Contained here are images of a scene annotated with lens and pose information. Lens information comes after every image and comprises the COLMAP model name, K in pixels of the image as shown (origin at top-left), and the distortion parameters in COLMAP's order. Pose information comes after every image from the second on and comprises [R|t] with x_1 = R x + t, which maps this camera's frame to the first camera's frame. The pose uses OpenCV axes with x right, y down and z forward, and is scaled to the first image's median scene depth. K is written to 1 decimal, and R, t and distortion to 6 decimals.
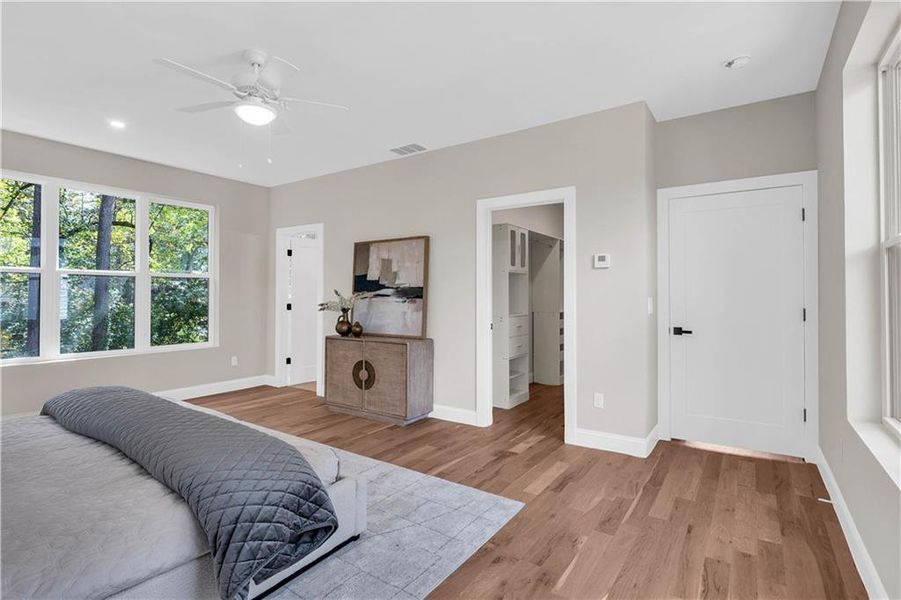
lens RADIAL K [[438.8, 0, 448.7], [0, 438.8, 295.6], [0, 0, 1]] dist [-0.013802, -0.000292]
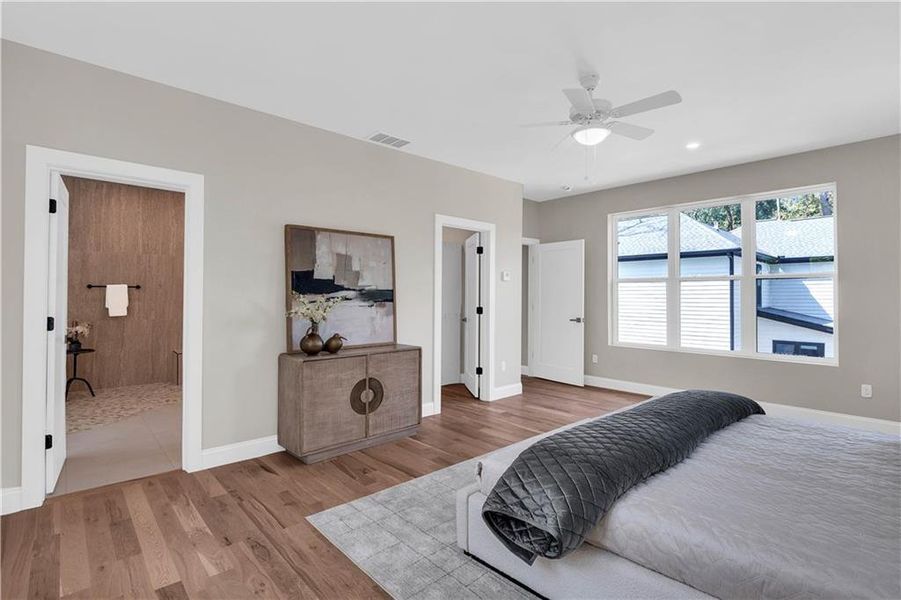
lens RADIAL K [[438.8, 0, 451.9], [0, 438.8, 298.4], [0, 0, 1]] dist [-0.013802, -0.000292]
pose [[0.224289, -0.000220, 0.974523, -0.935764], [0.003945, 0.999992, -0.000683, 0.000200], [-0.974515, 0.003998, 0.224288, 0.647458]]
